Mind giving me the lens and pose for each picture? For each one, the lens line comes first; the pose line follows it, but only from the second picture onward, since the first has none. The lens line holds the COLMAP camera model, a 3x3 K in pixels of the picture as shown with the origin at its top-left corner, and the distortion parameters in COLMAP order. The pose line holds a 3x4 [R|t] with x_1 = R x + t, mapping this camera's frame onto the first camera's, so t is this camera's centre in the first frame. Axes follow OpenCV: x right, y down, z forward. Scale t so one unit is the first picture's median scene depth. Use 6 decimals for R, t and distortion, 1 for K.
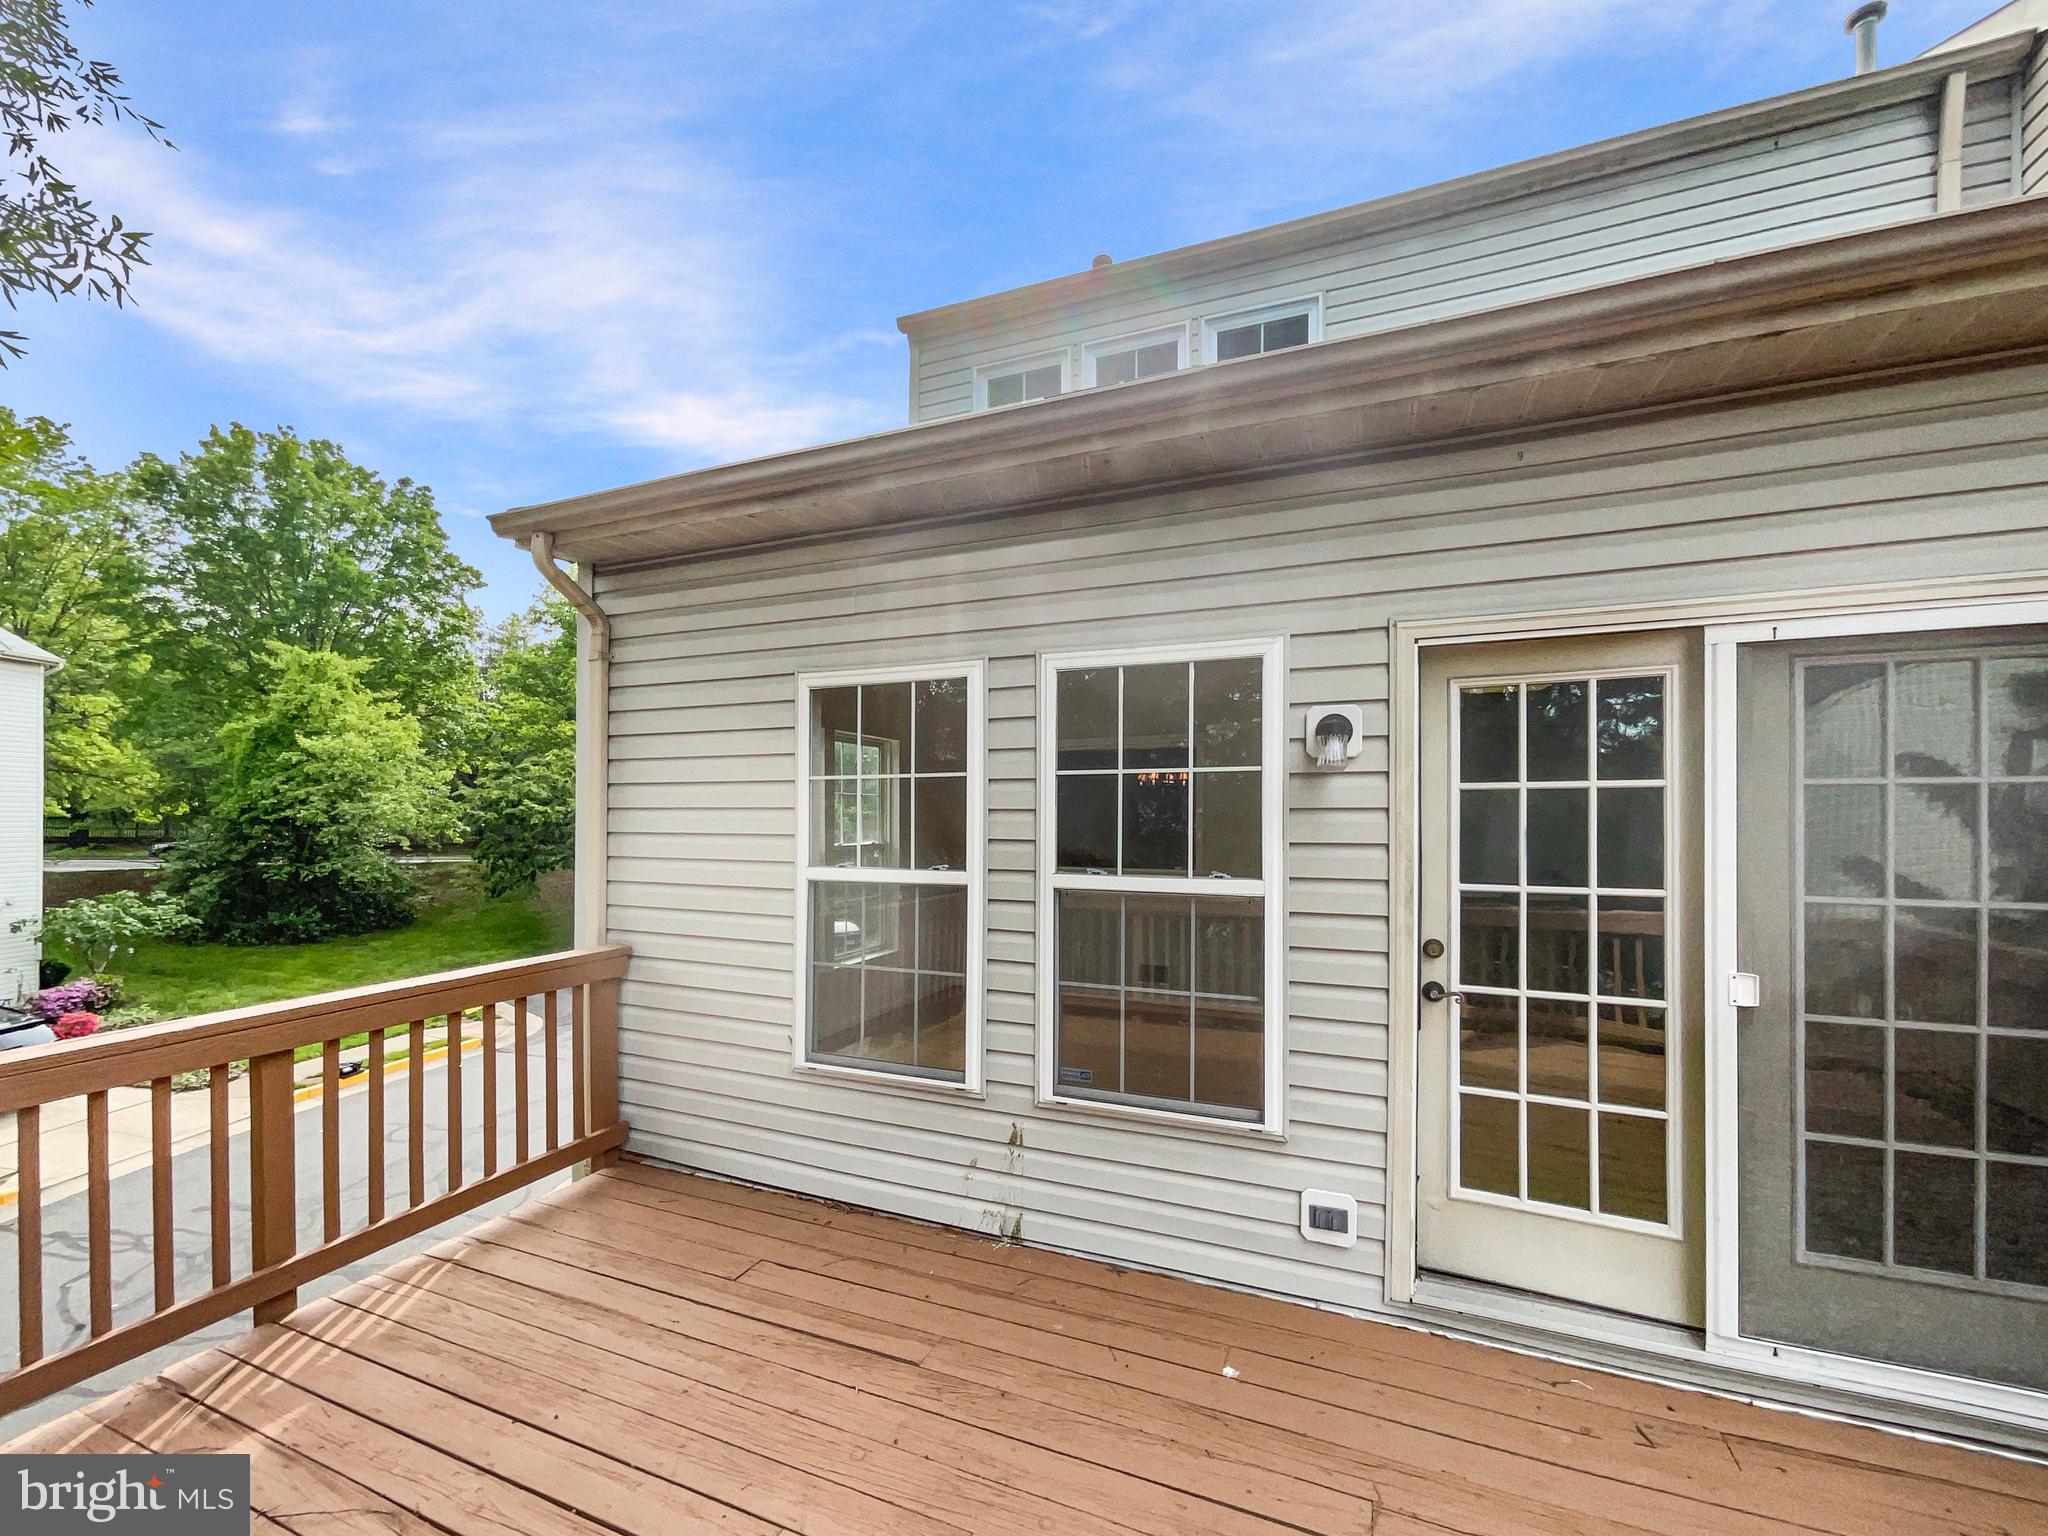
lens RADIAL K [[833.4, 0, 1028.1], [0, 833.4, 828.5], [0, 0, 1]] dist [0.001316, -0.000098]
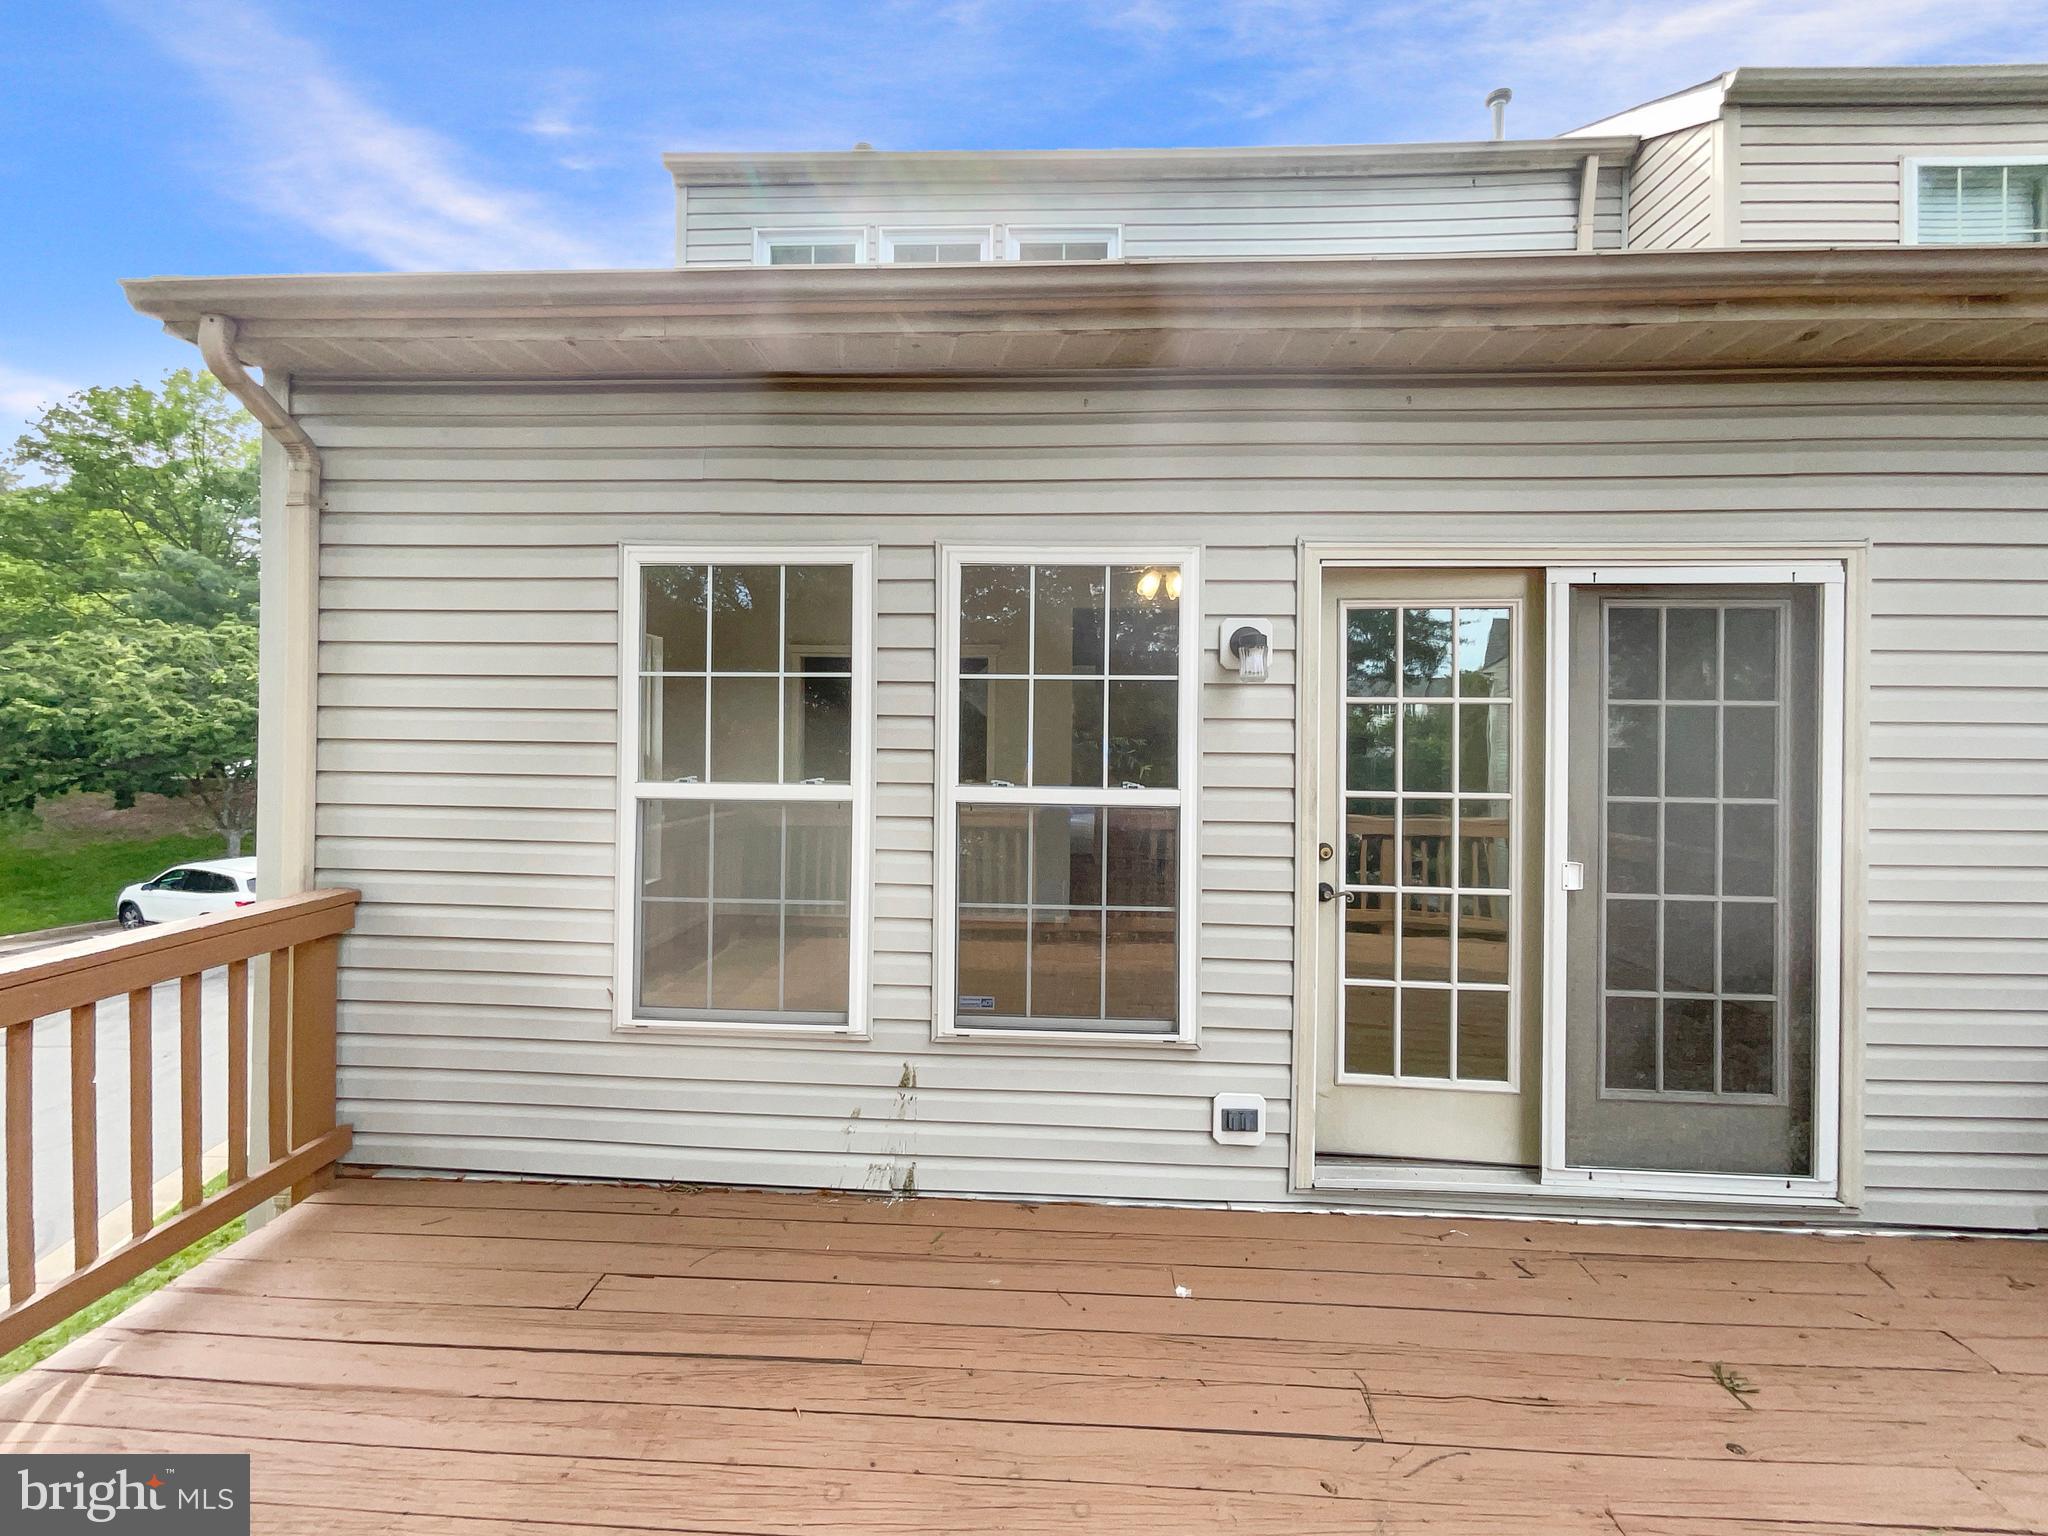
lens RADIAL K [[834.7, 0, 1012.9], [0, 834.7, 746.3], [0, 0, 1]] dist [-0.004140, 0.006349]
pose [[0.941704, 0.004111, 0.336418, -0.228820], [-0.005316, 0.999982, 0.002662, 0.007638], [-0.336401, -0.004295, 0.941709, 0.120837]]
